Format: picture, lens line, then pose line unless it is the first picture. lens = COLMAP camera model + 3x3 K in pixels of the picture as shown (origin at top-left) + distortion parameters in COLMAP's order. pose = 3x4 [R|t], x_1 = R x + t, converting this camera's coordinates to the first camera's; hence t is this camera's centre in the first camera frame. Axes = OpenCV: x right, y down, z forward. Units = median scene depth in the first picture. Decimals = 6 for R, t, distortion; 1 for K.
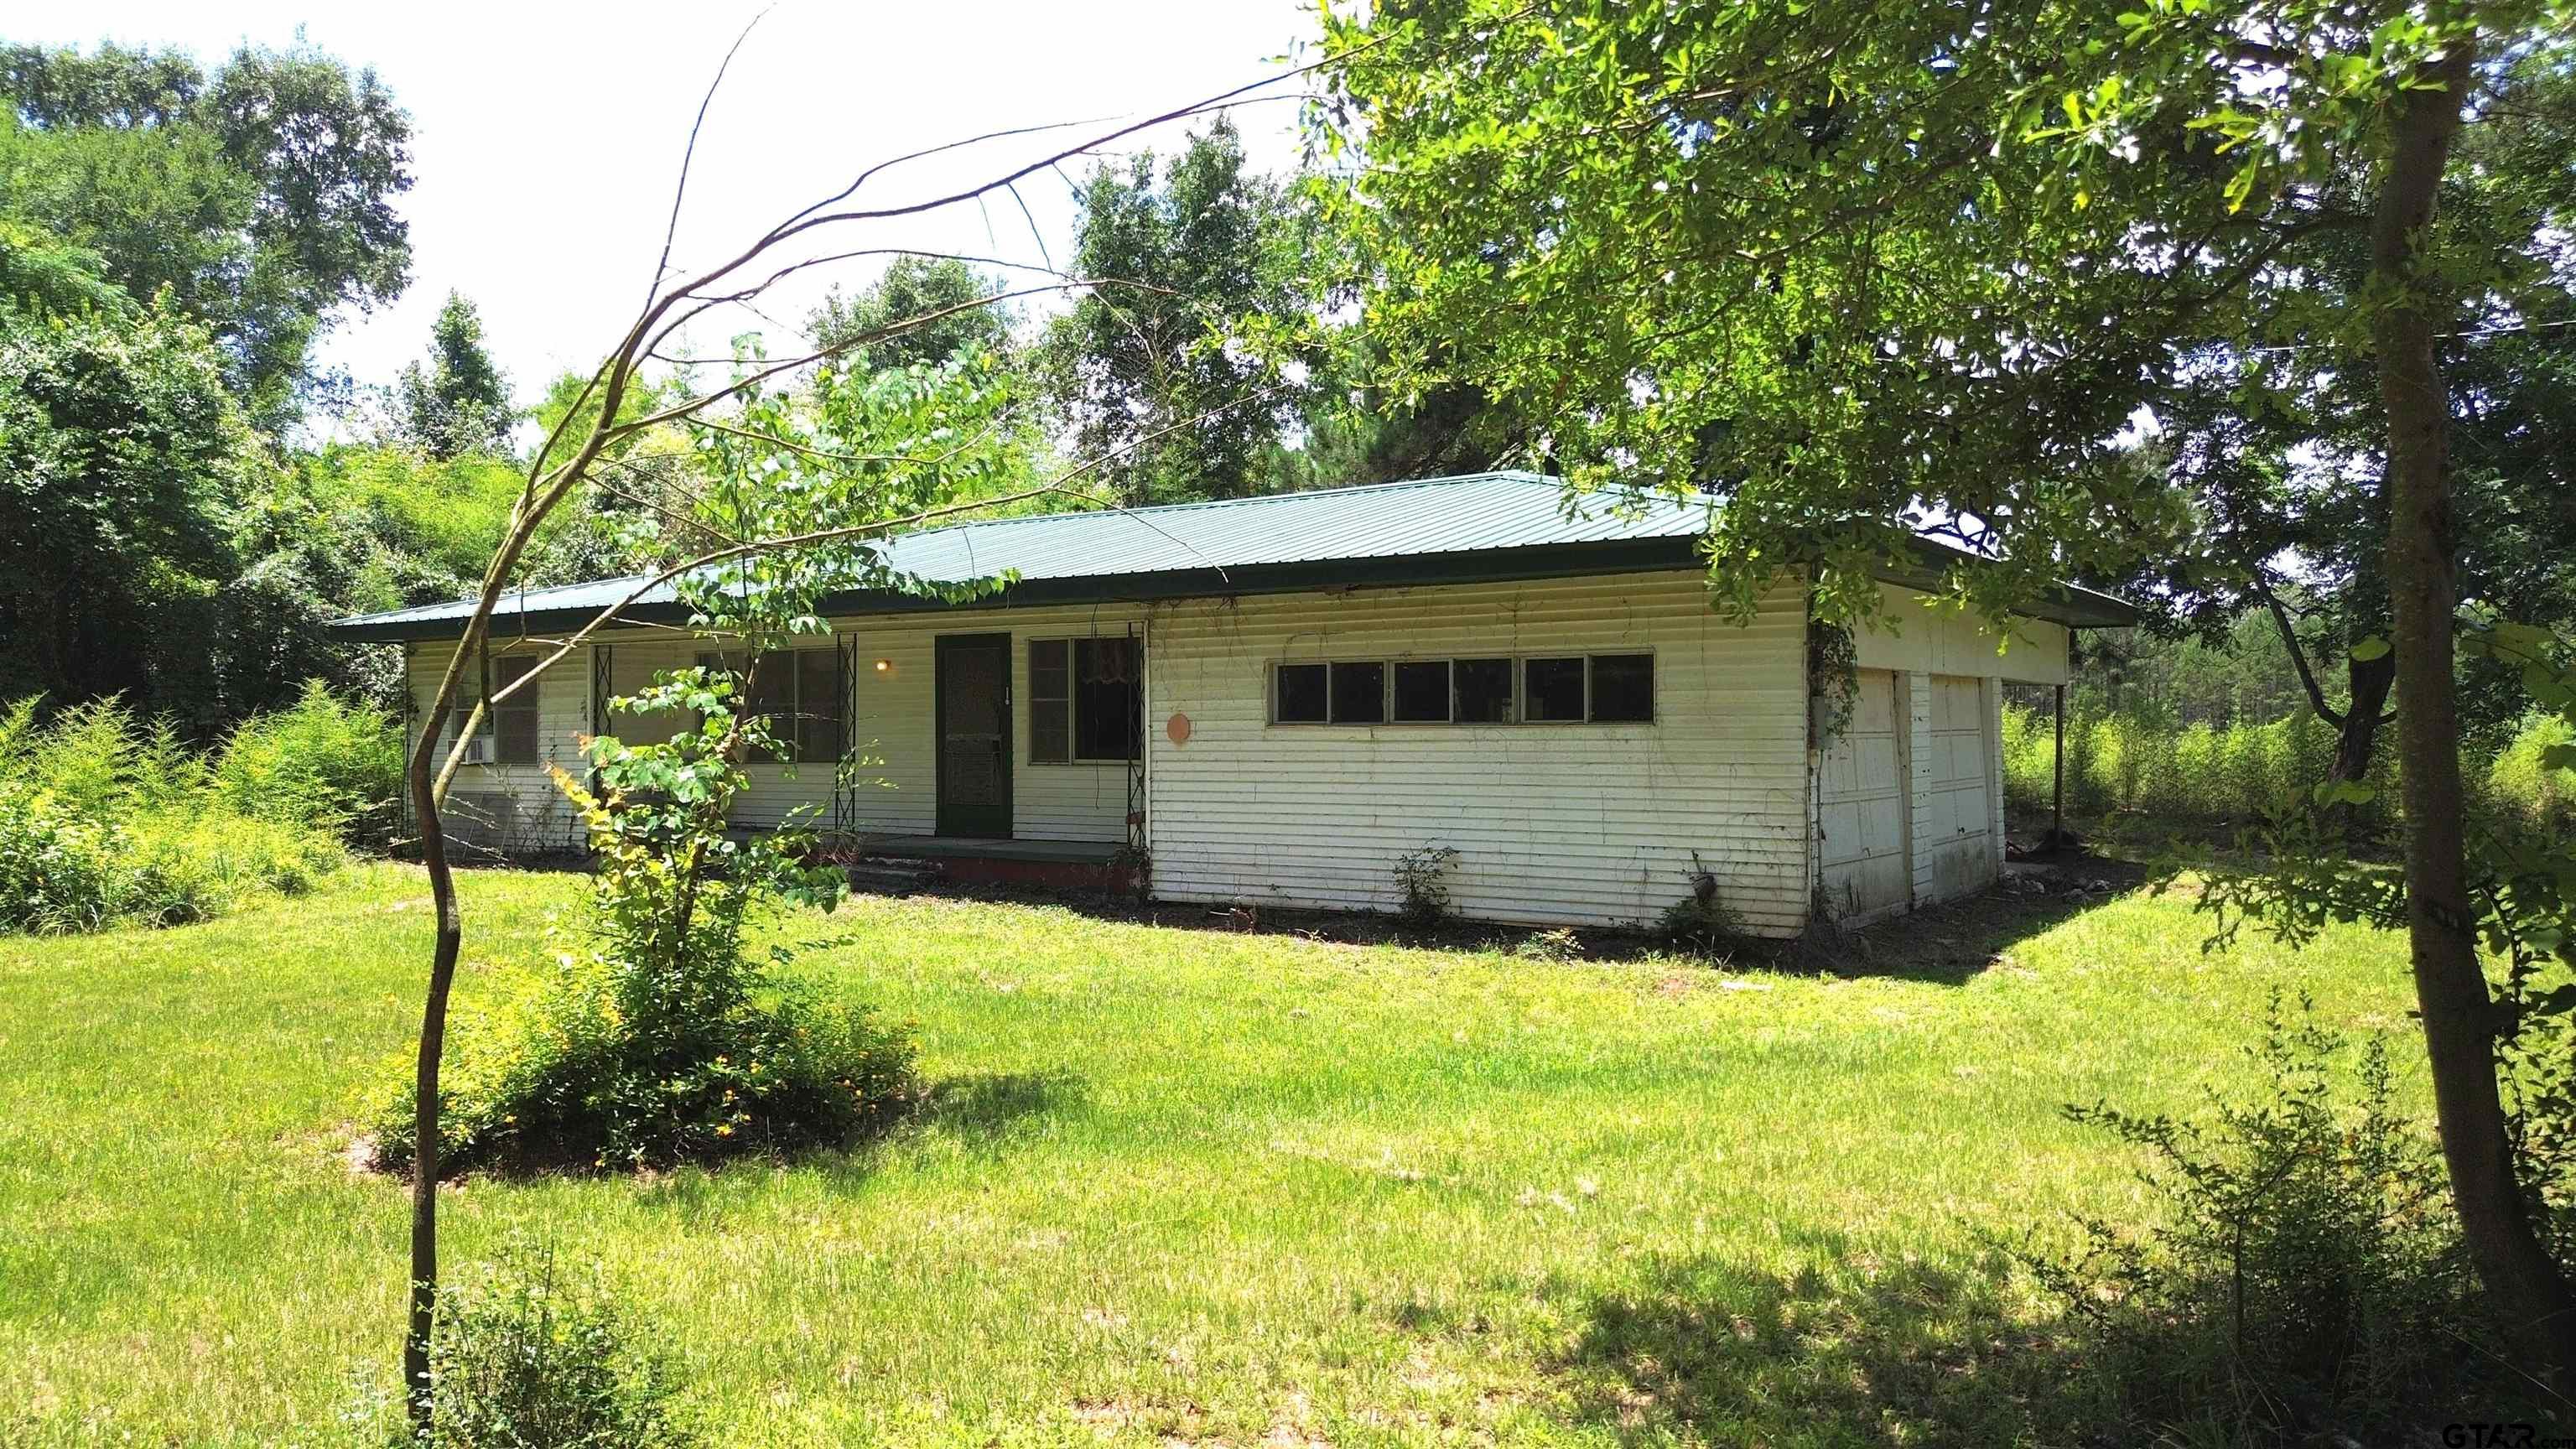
lens RADIAL K [[1817.2, 0, 1300.7], [0, 1817.2, 725.0], [0, 0, 1]] dist [0.049651, -0.043166]
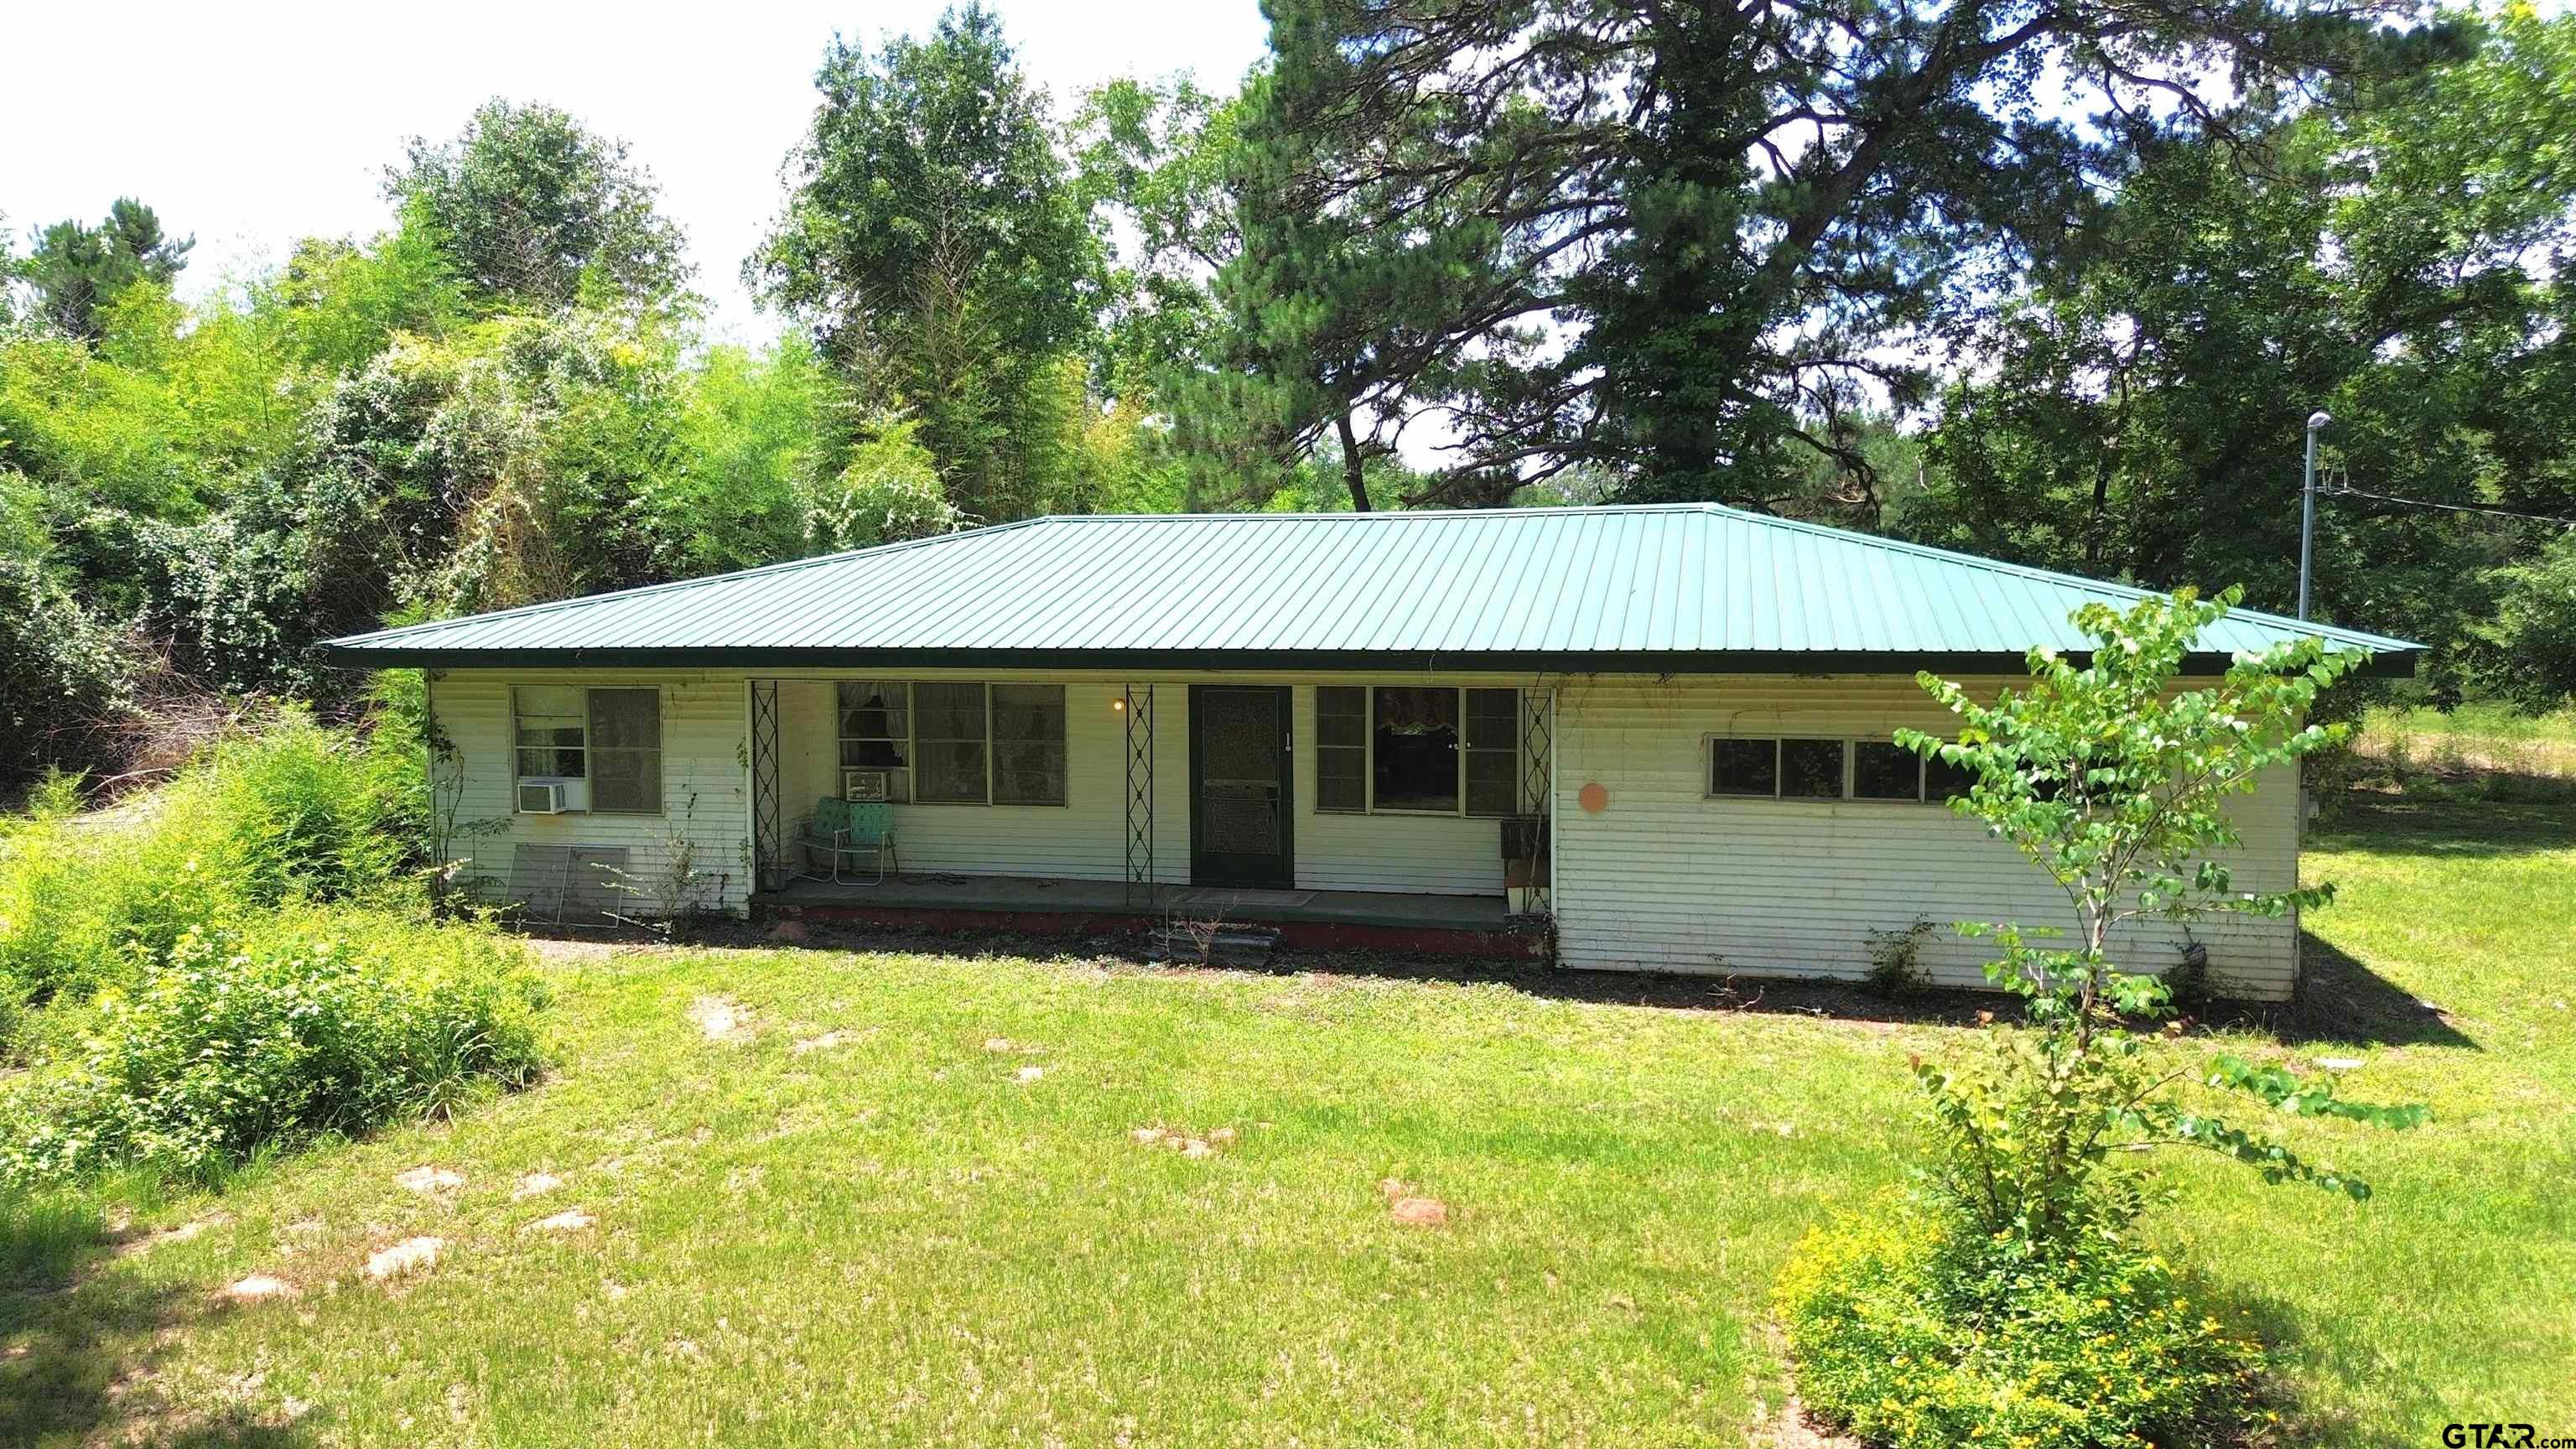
lens RADIAL K [[1817.2, 0, 1285.0], [0, 1817.2, 729.5], [0, 0, 1]] dist [0.049651, -0.043166]
pose [[0.942674, -0.029789, 0.332384, -0.586710], [0.000712, 0.996185, 0.087262, -0.129117], [-0.333716, -0.082023, 0.939099, 0.127343]]
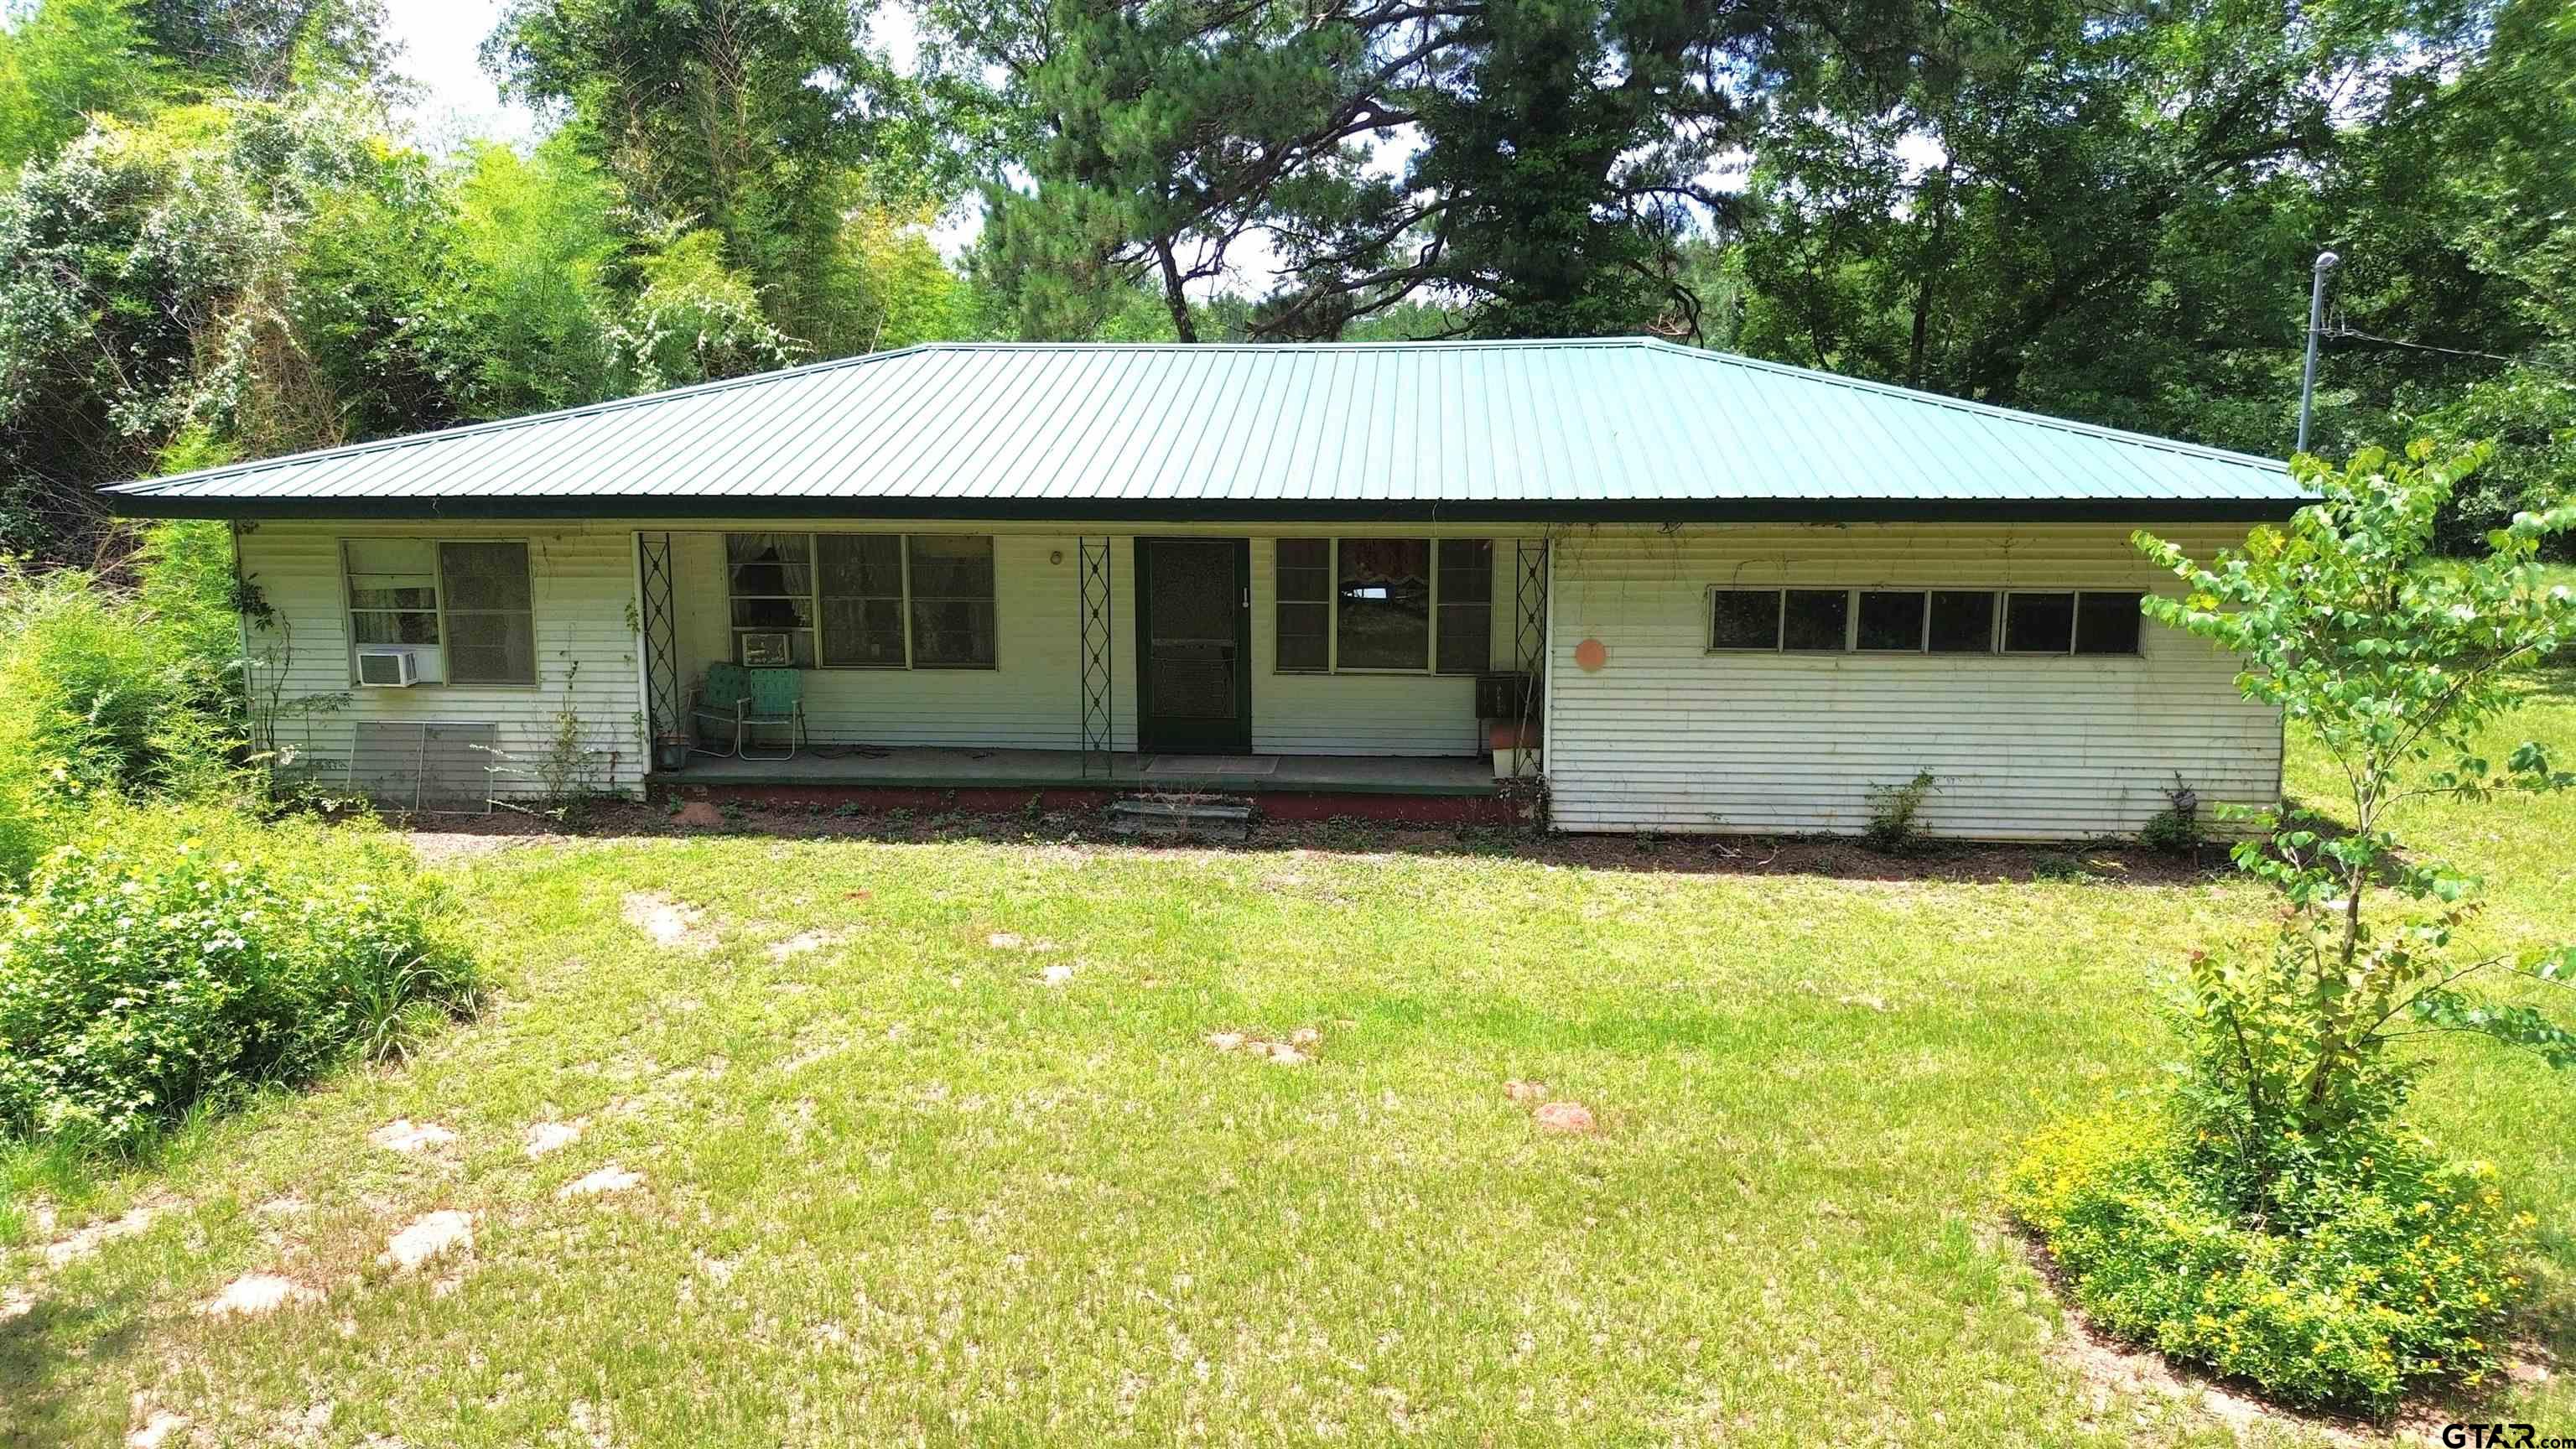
lens RADIAL K [[1817.2, 0, 1282.4], [0, 1817.2, 747.2], [0, 0, 1]] dist [0.049651, -0.043166]
pose [[0.880580, -0.086507, 0.465934, -0.690964], [-0.003531, 0.981973, 0.188990, -0.136261], [-0.473884, -0.168066, 0.864400, 0.257780]]
